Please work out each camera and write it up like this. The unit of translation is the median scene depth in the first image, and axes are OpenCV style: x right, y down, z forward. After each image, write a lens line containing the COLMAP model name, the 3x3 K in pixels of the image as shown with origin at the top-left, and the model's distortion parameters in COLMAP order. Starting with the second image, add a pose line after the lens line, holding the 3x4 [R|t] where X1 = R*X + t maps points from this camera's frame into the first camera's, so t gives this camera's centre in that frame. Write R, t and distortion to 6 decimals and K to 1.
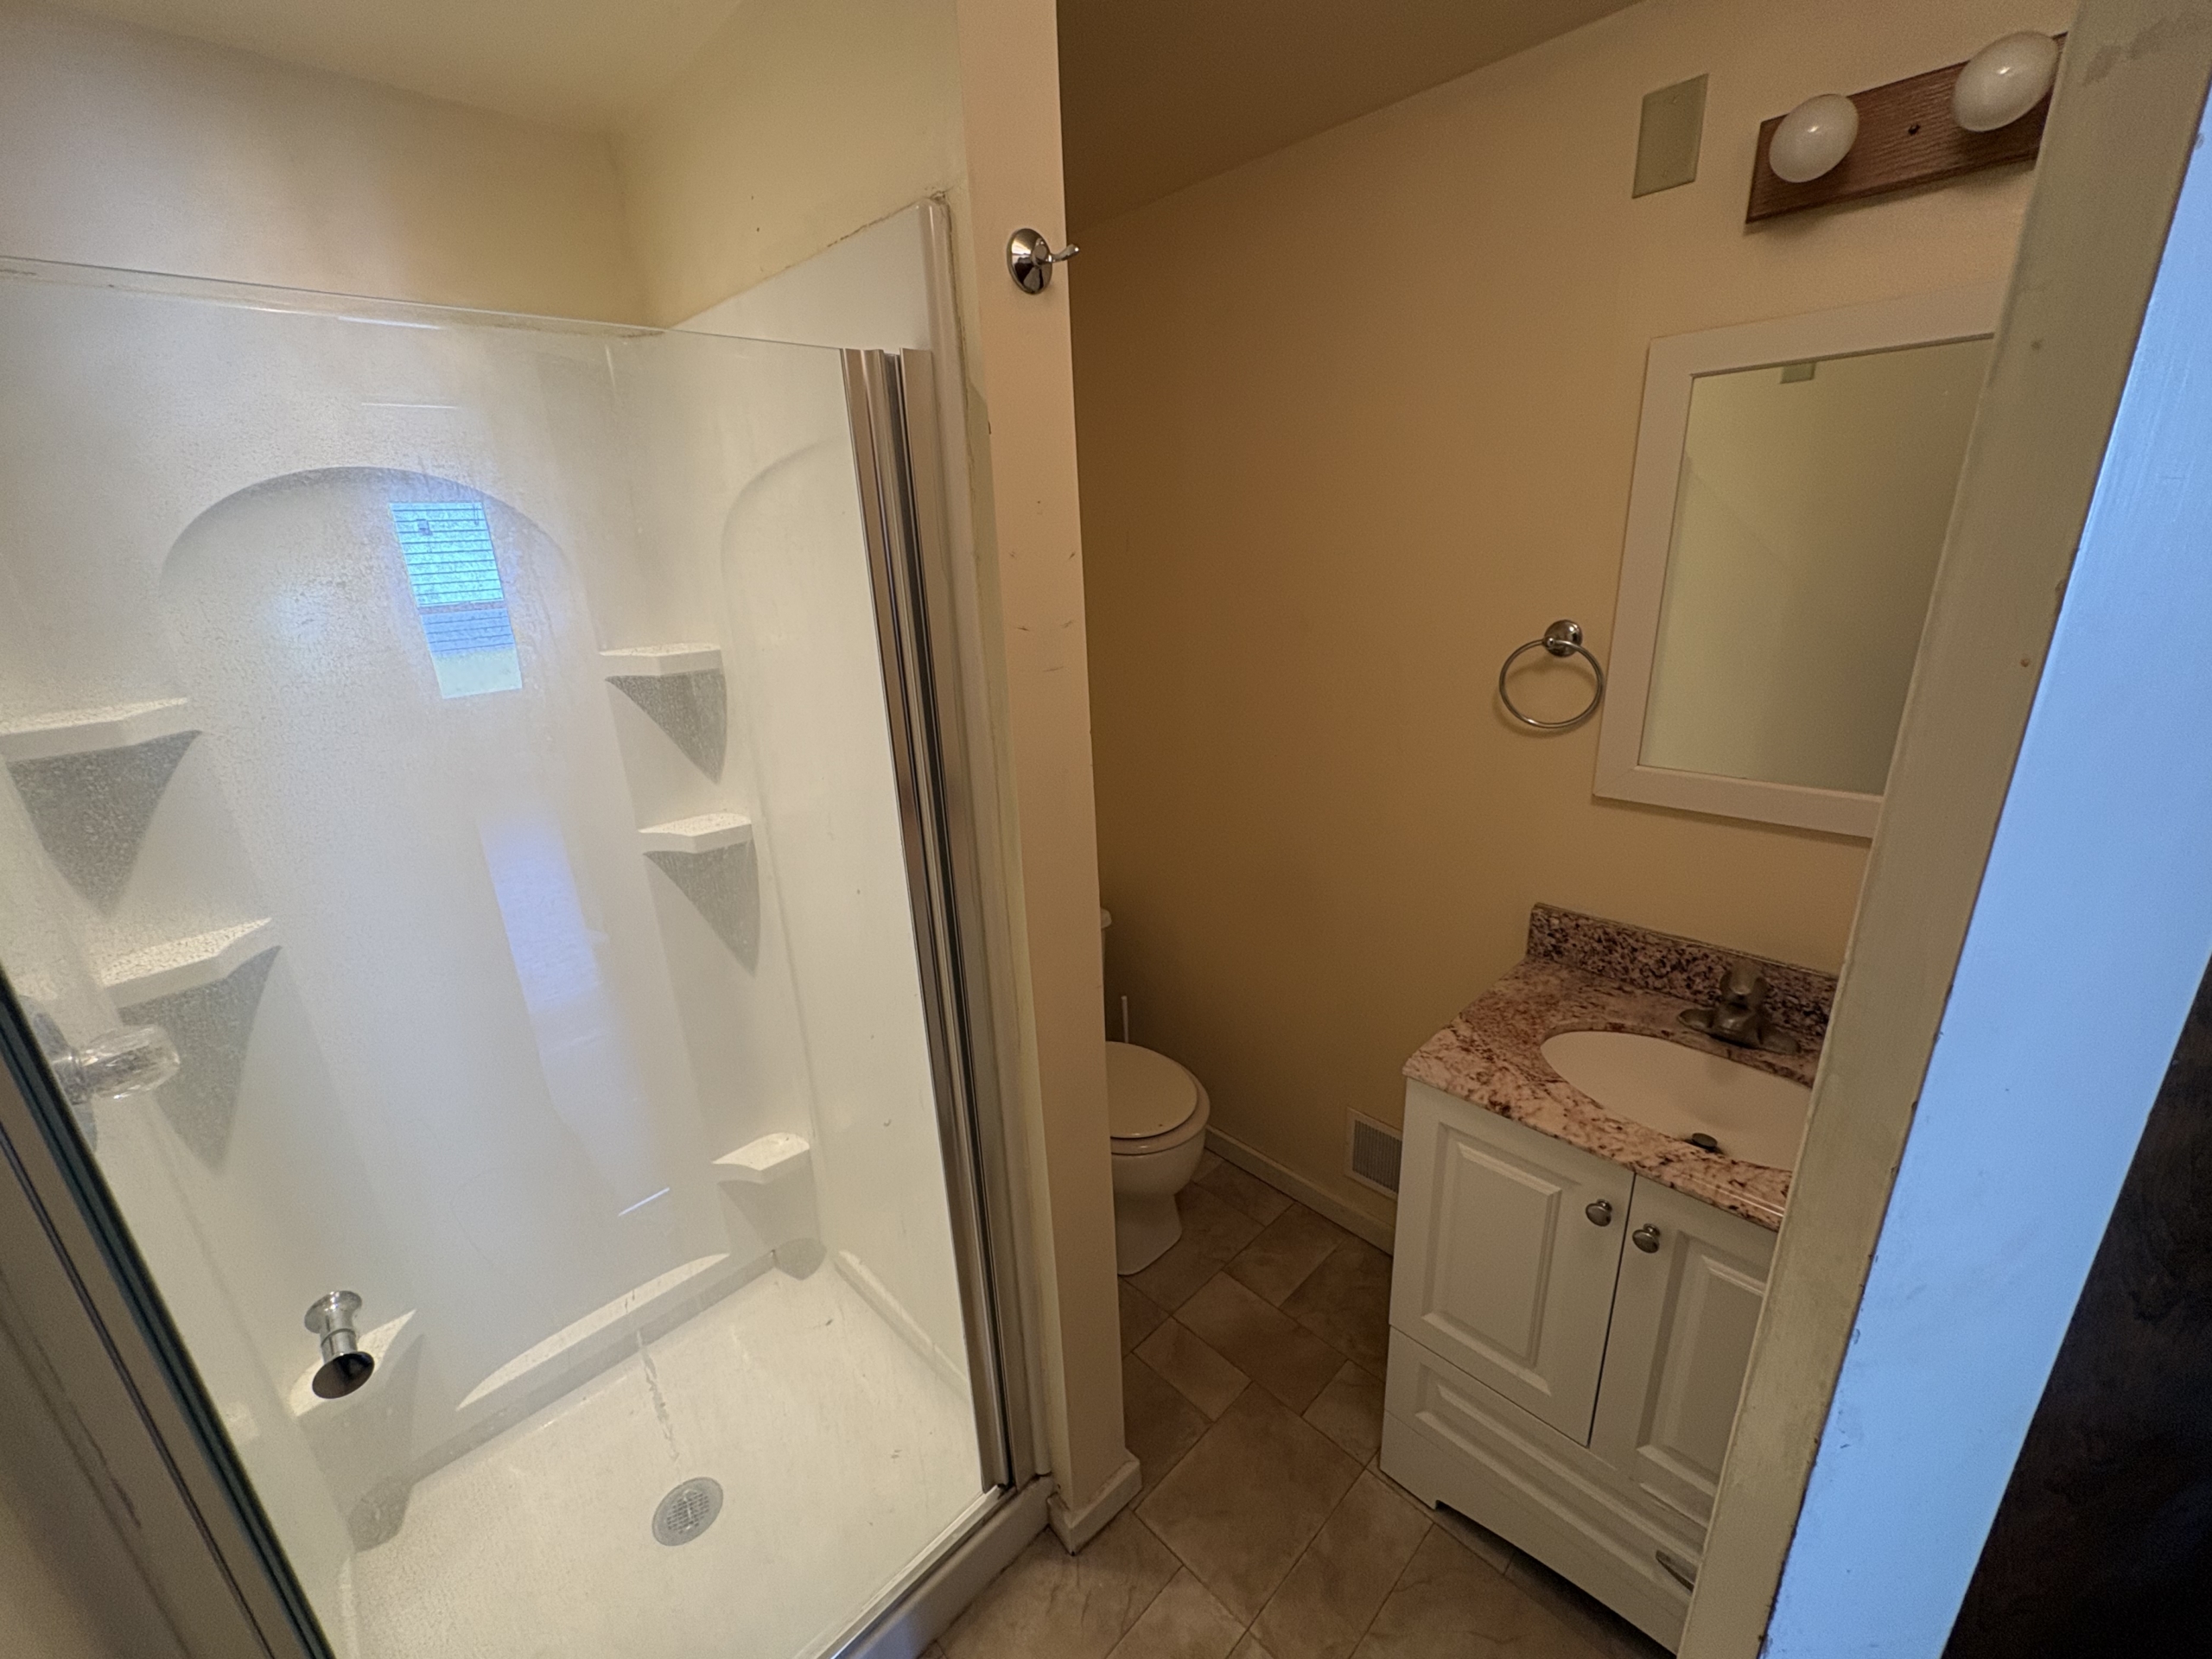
lens RADIAL K [[896.3, 0, 1110.9], [0, 896.3, 823.8], [0, 0, 1]] dist [0.000695, -0.000021]
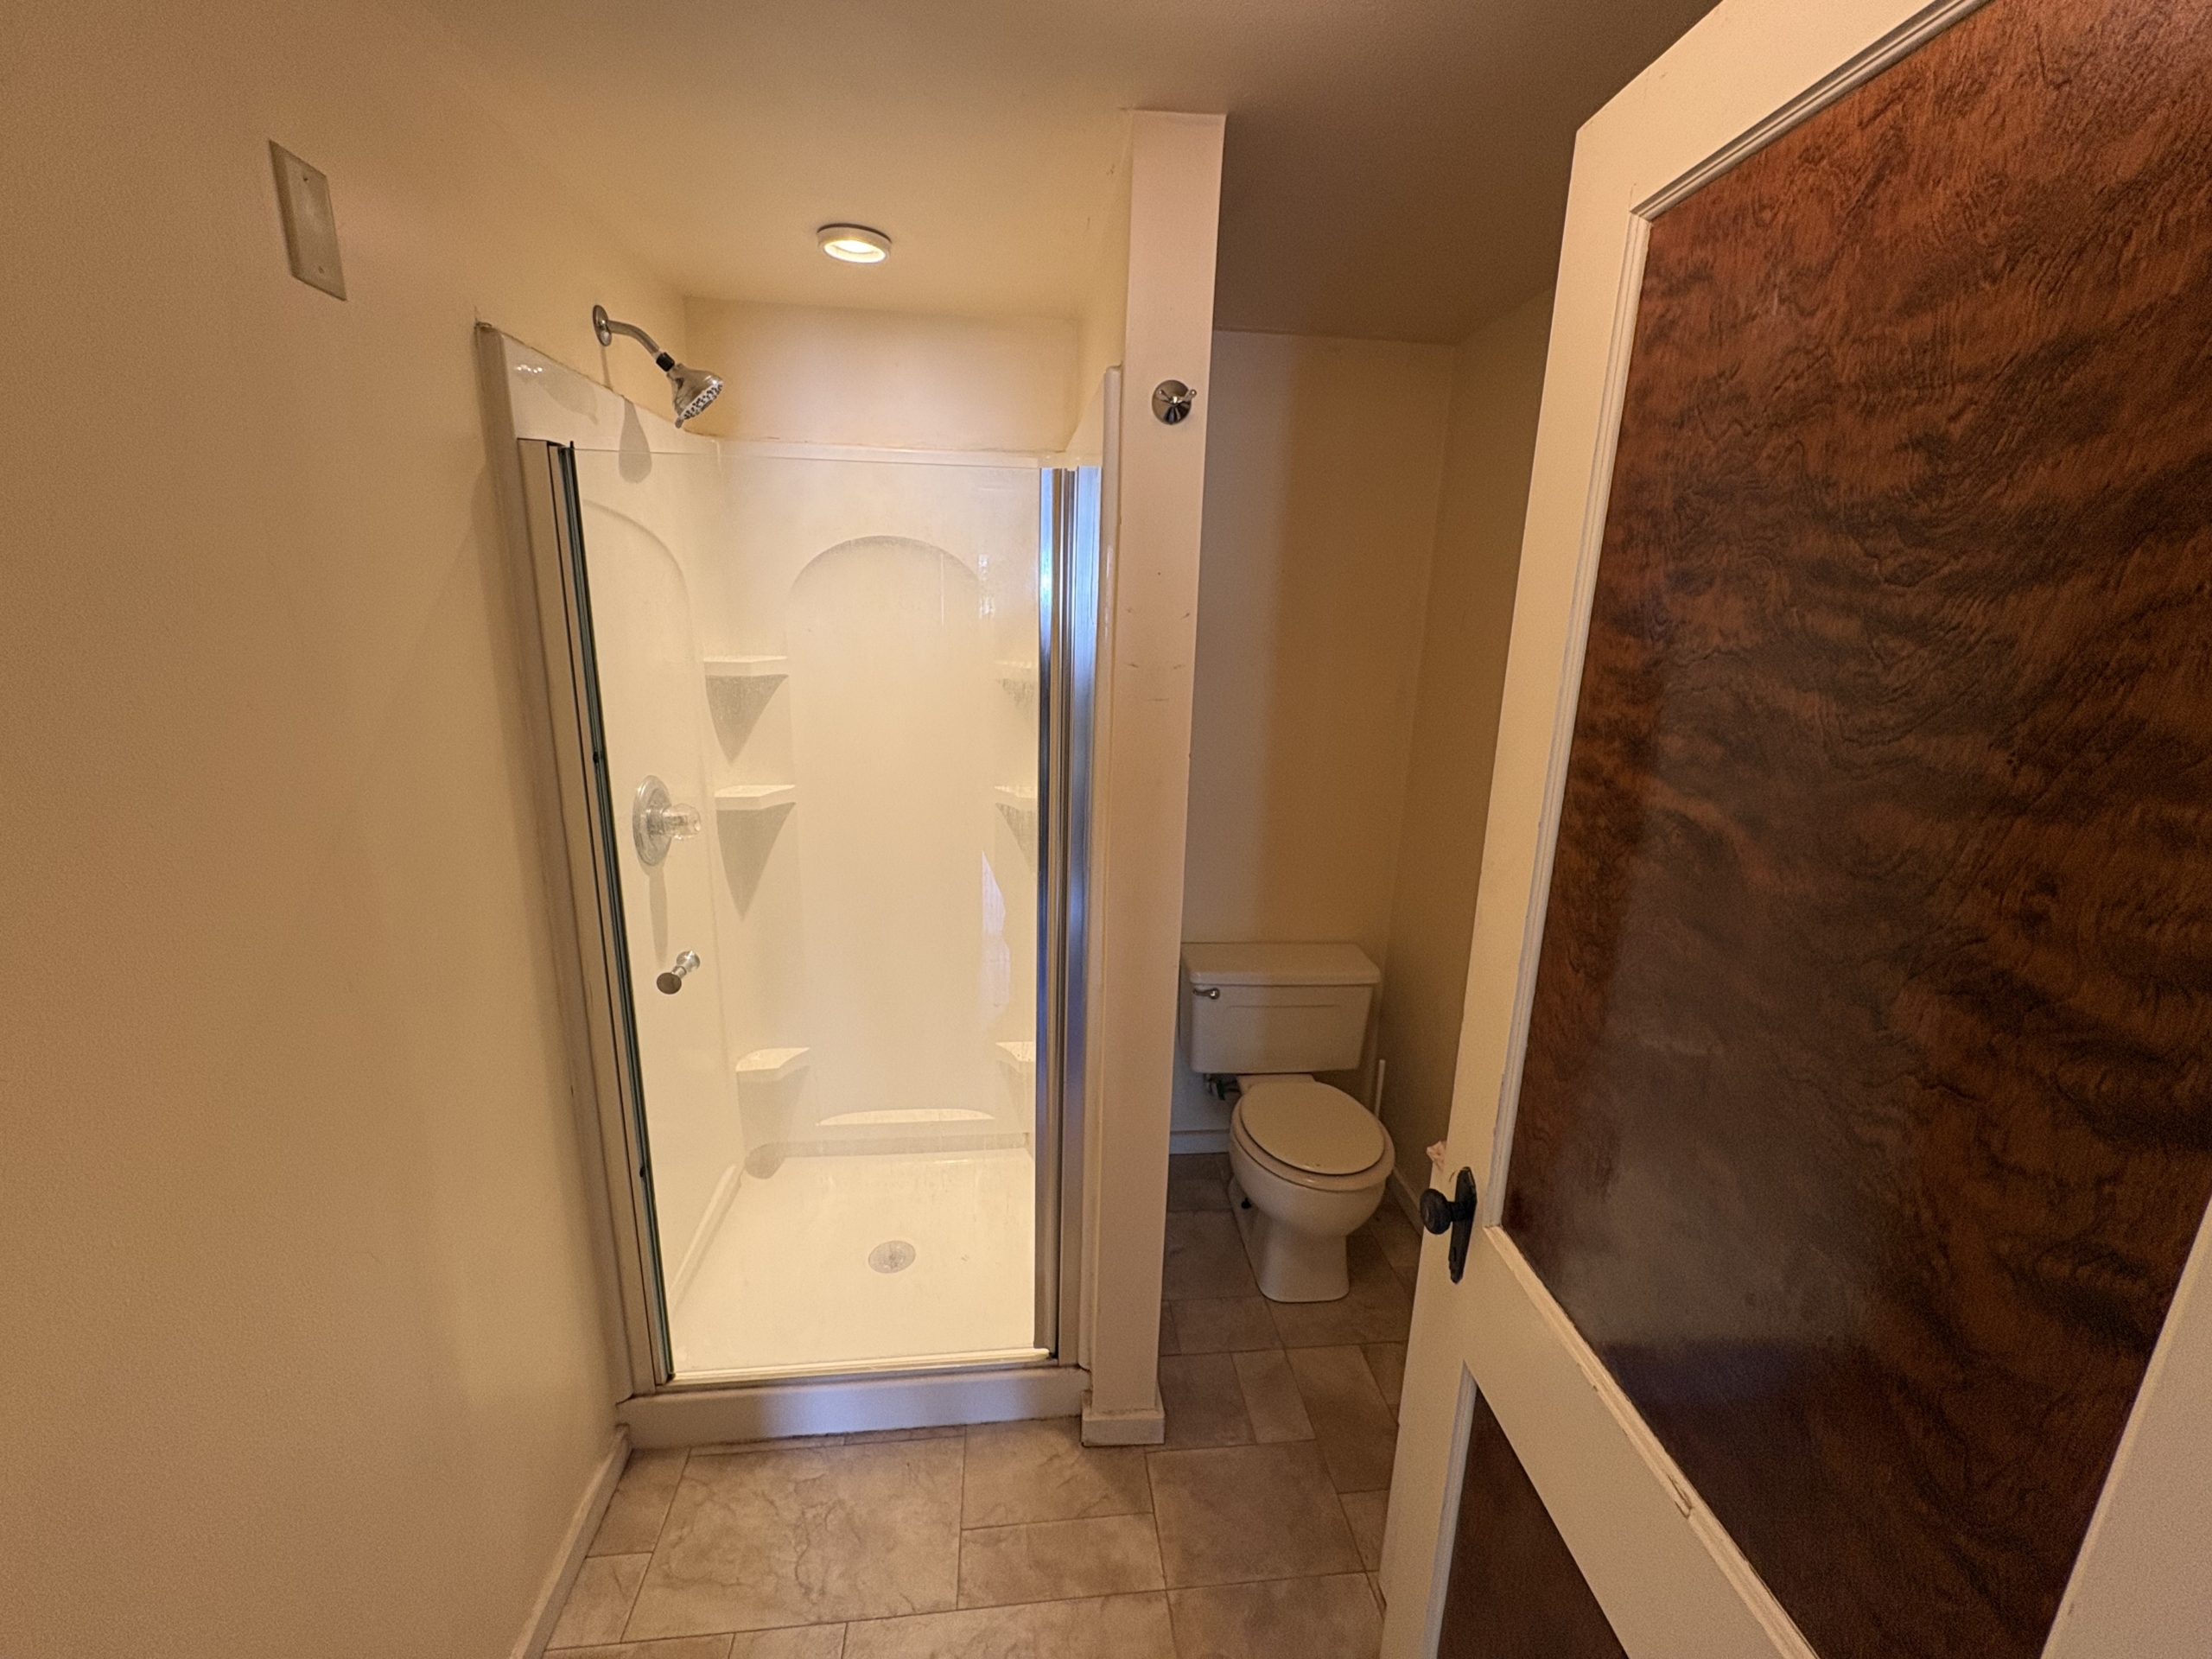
lens RADIAL K [[891.3, 0, 1102.2], [0, 891.3, 827.8], [0, 0, 1]] dist [0.000450, -0.000097]
pose [[0.782683, 0.212947, -0.584860, 0.501199], [-0.253290, 0.967300, 0.013230, 0.007773], [0.568552, 0.137784, 0.811027, -0.049490]]
